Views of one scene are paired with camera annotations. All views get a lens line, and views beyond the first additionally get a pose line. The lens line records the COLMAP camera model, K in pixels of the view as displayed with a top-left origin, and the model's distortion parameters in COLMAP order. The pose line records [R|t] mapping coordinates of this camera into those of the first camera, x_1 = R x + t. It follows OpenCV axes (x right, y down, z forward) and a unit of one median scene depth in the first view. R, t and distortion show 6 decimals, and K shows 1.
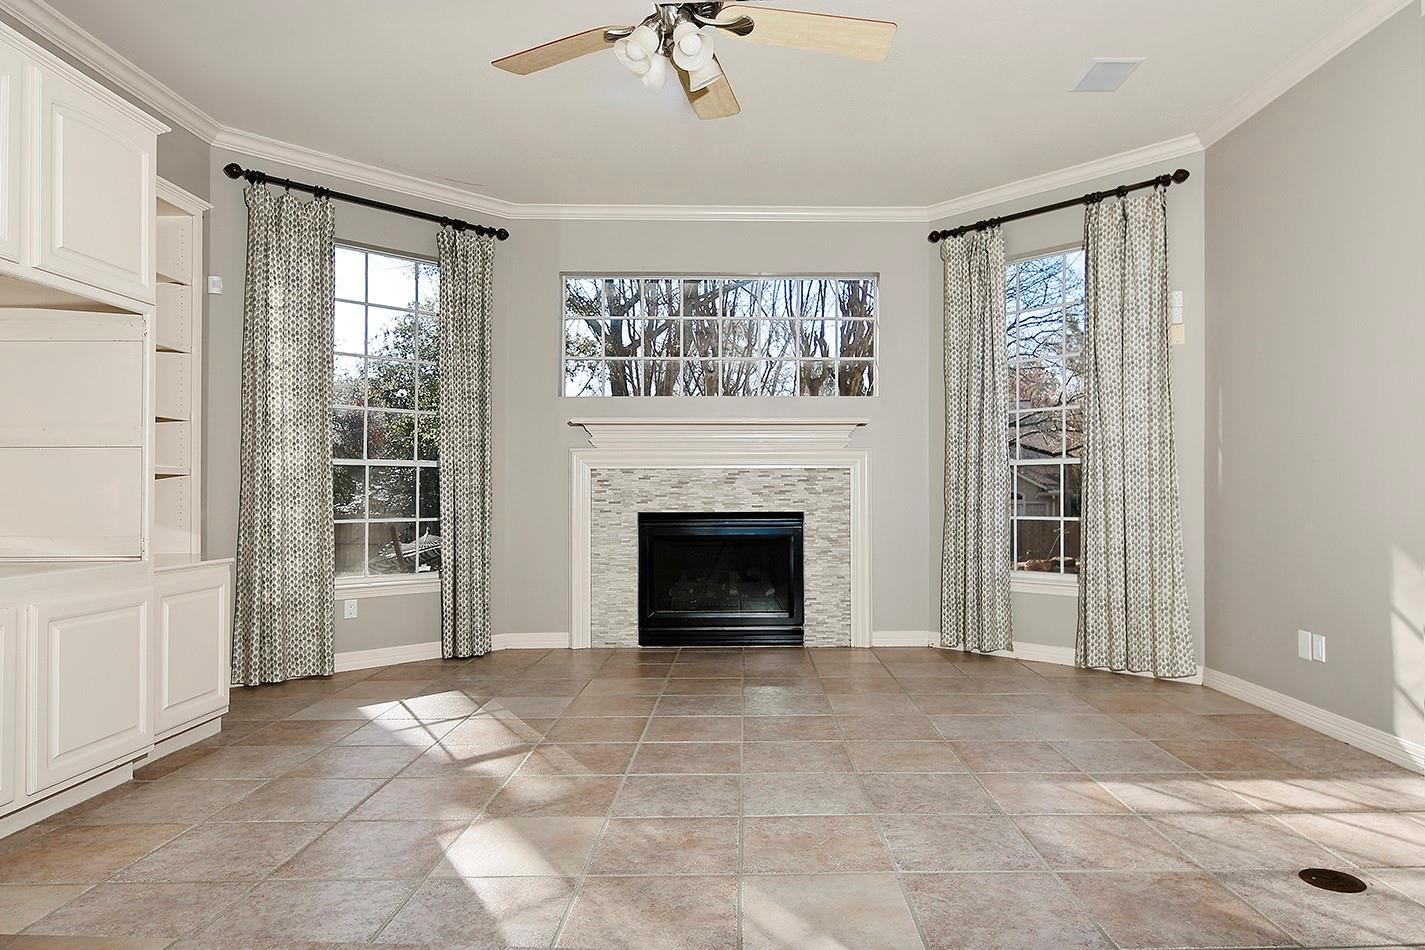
lens RADIAL K [[787.9, 0, 714.7], [0, 787.9, 493.9], [0, 0, 1]] dist [-0.012937, -0.000248]
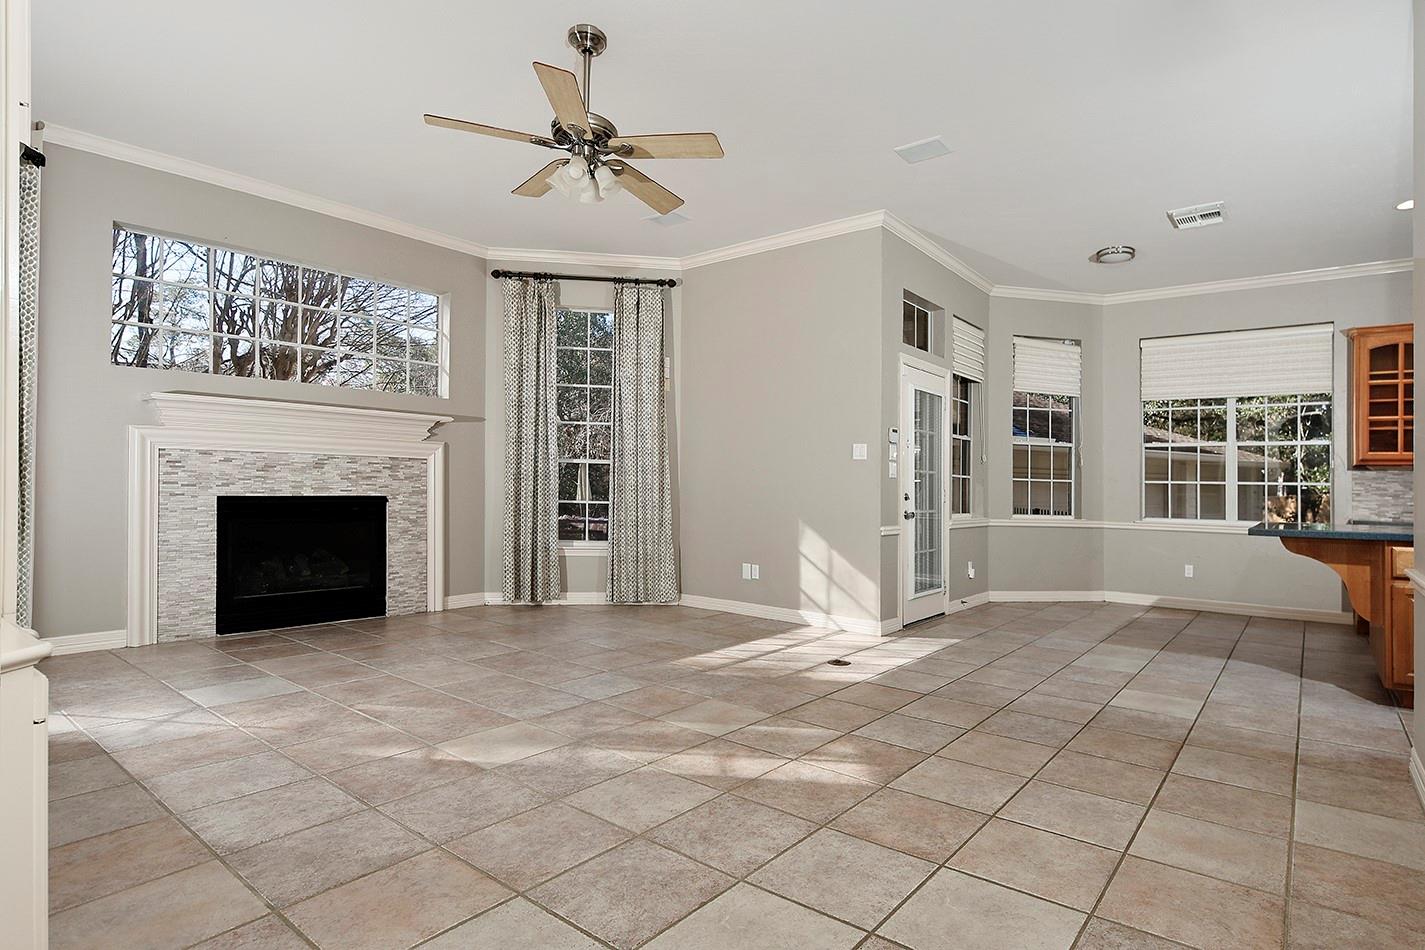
lens RADIAL K [[756.9, 0, 712.5], [0, 756.9, 475.0], [0, 0, 1]] dist [-0.073208, 0.000008]
pose [[0.646553, 0.023478, 0.762508, -0.396946], [-0.017814, 0.999718, -0.015677, 0.001376], [-0.762661, -0.003447, 0.646789, -0.035856]]
